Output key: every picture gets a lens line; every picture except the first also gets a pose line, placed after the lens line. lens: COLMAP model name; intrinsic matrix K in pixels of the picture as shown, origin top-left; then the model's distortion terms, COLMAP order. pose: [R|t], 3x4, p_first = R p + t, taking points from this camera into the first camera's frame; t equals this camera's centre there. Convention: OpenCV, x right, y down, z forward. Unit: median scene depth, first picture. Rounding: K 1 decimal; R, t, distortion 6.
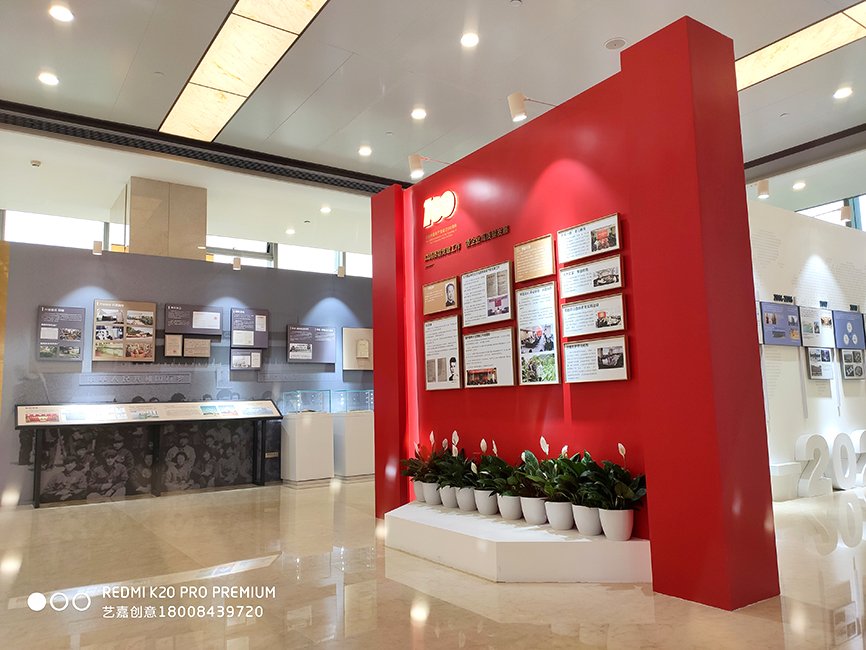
lens RADIAL K [[653.9, 0, 433.1], [0, 653.9, 325.0], [0, 0, 1]] dist [-0.002982, -0.000737]
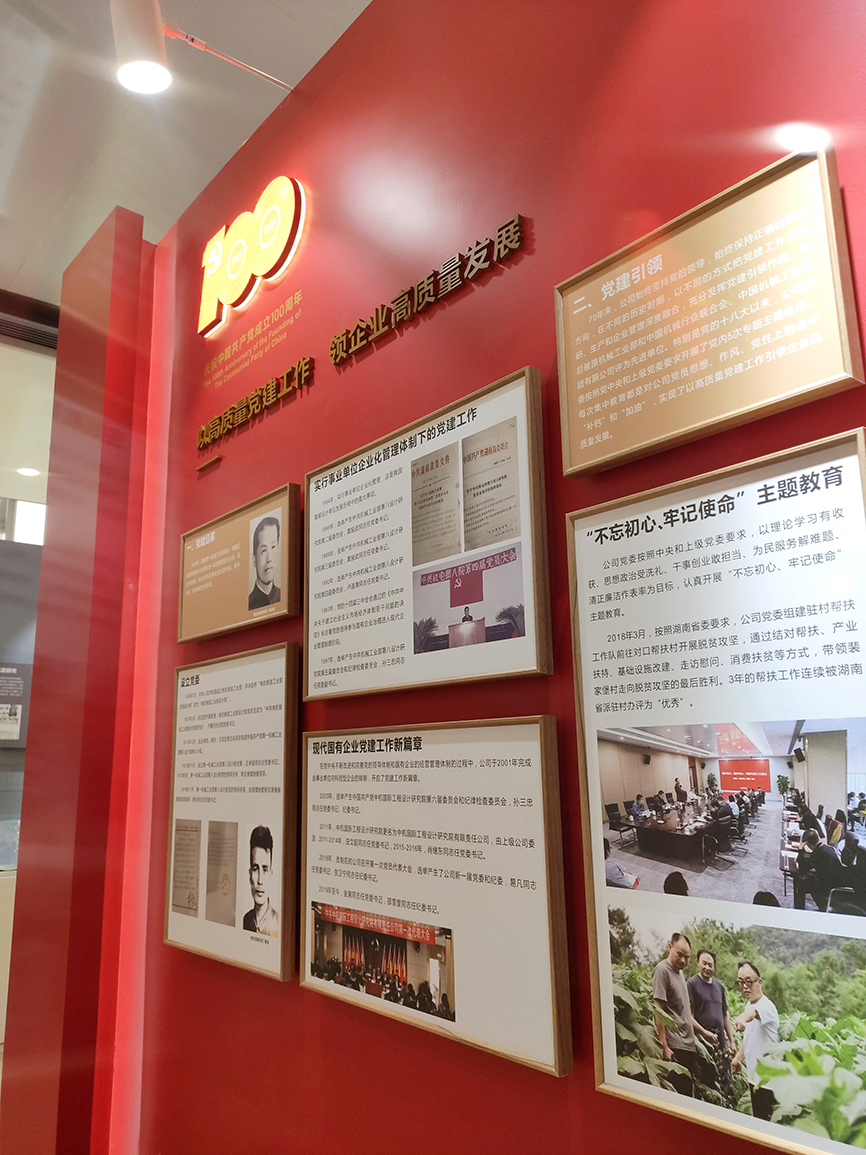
lens RADIAL K [[872.2, 0, 433.6], [0, 872.2, 578.5], [0, 0, 1]] dist [-0.002982, -0.000737]
pose [[0.994966, 0.028960, 0.095940, 0.062512], [-0.019914, 0.995379, -0.093932, -0.011311], [-0.098217, 0.091549, 0.990945, 0.720874]]
